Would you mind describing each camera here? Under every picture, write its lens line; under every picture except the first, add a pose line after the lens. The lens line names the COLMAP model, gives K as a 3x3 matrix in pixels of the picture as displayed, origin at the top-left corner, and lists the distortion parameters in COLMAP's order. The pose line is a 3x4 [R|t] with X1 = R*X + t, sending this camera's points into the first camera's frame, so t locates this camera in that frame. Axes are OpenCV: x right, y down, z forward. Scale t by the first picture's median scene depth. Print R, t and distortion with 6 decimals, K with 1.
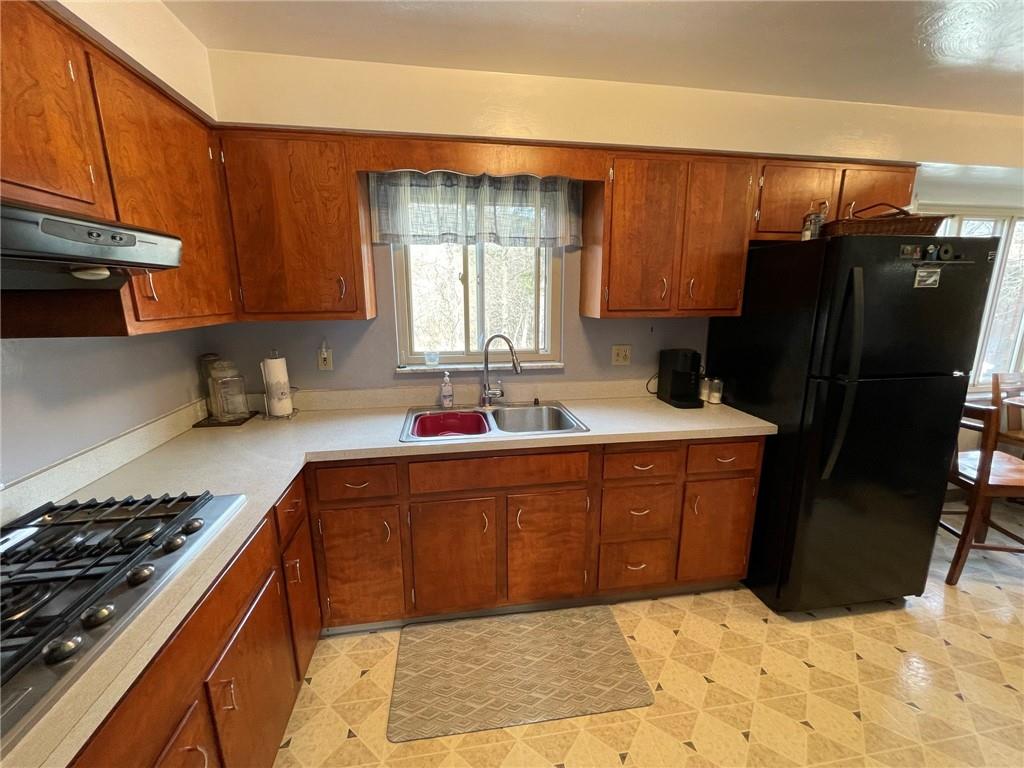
lens RADIAL K [[414.6, 0, 513.1], [0, 414.6, 383.0], [0, 0, 1]] dist [-0.002860, 0.000047]
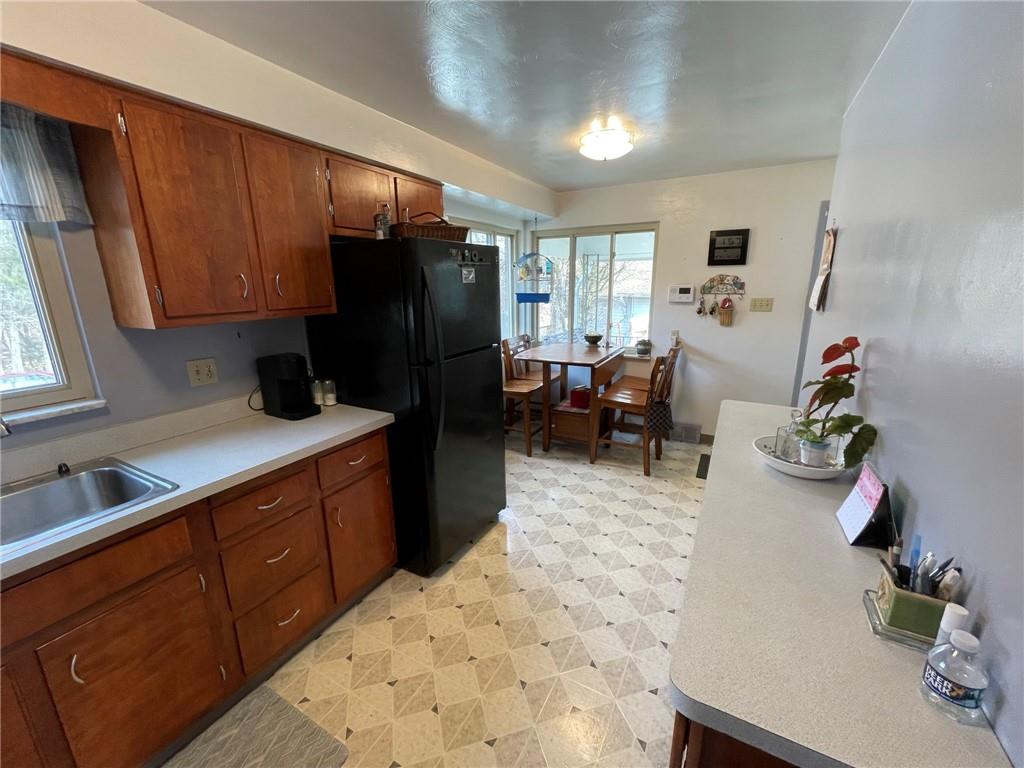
lens RADIAL K [[414.6, 0, 507.5], [0, 414.6, 381.6], [0, 0, 1]] dist [-0.002860, 0.000047]
pose [[0.616751, -0.192984, 0.763135, 0.022718], [0.178399, 0.978523, 0.103274, -0.034779], [-0.766676, 0.072449, 0.637934, 0.088655]]
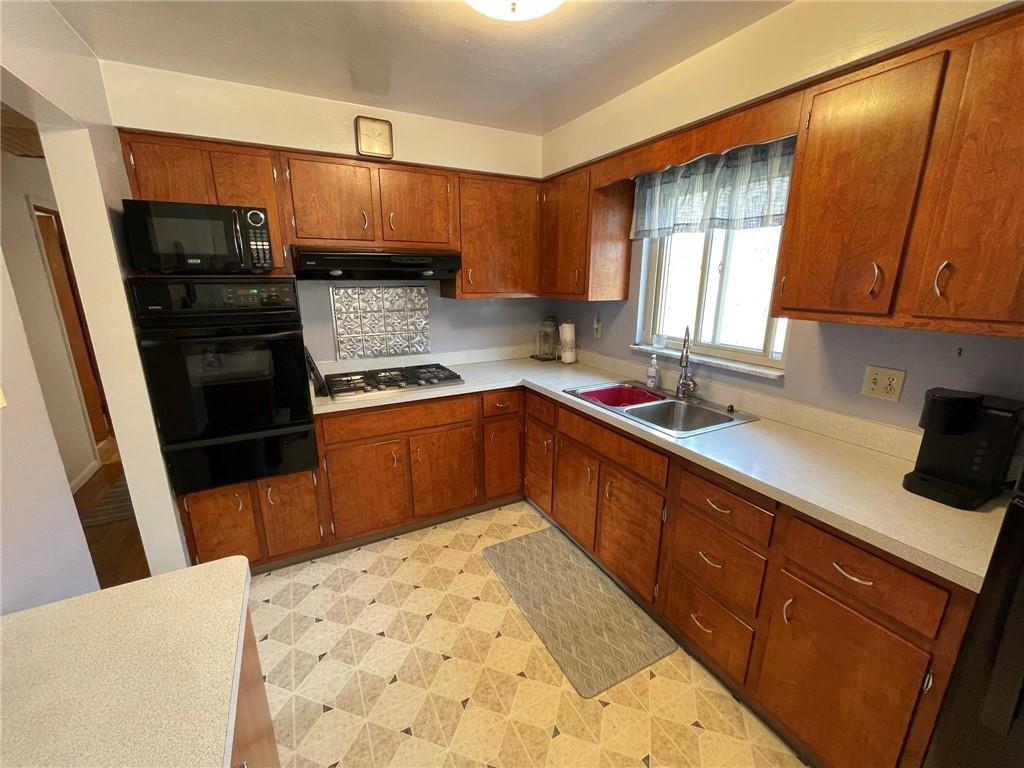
lens RADIAL K [[414.6, 0, 512.8], [0, 414.6, 383.6], [0, 0, 1]] dist [-0.002860, 0.000047]
pose [[0.325214, 0.239437, -0.914825, 0.811850], [-0.201194, 0.962784, 0.180466, -0.083480], [0.923990, 0.125367, 0.361284, 0.307535]]
